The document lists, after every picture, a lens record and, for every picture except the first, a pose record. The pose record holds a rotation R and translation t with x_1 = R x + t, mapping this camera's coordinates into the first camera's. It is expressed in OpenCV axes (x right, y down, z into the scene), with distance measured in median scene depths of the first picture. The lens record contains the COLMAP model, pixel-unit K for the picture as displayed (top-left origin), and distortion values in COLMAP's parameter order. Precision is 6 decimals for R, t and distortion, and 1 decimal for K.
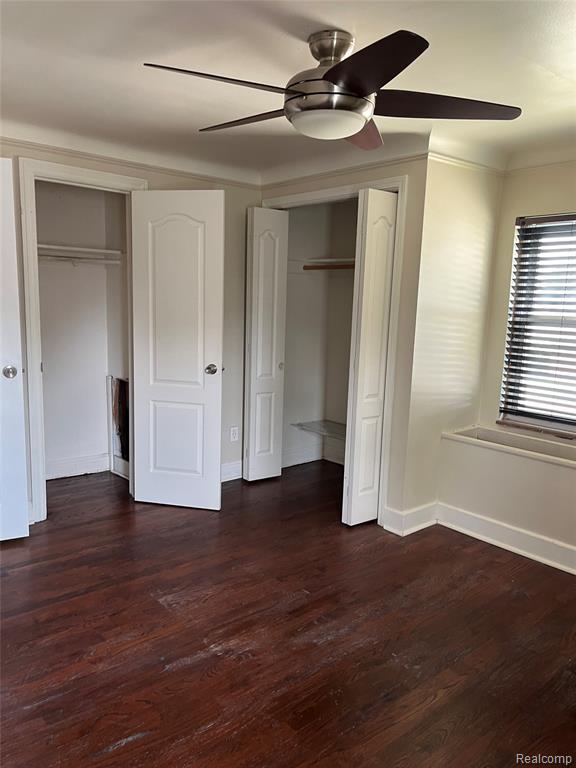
lens RADIAL K [[583.2, 0, 288.0], [0, 583.2, 384.0], [0, 0, 1]] dist [0.086749, -0.118843]
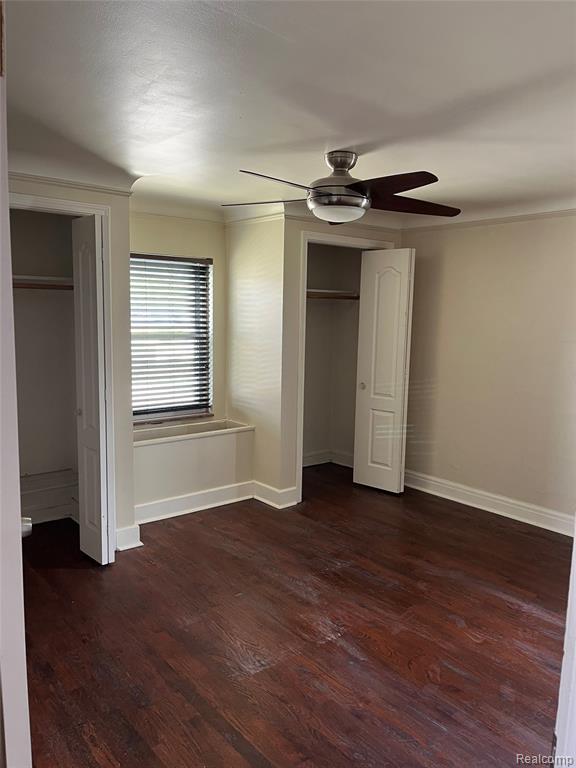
lens RADIAL K [[581.3, 0, 288.0], [0, 581.3, 384.0], [0, 0, 1]] dist [-0.003640, -0.000740]
pose [[0.007509, -0.145747, 0.989293, -1.104979], [0.125898, 0.981587, 0.143656, -0.199388], [-0.992015, 0.123471, 0.025720, 0.935111]]
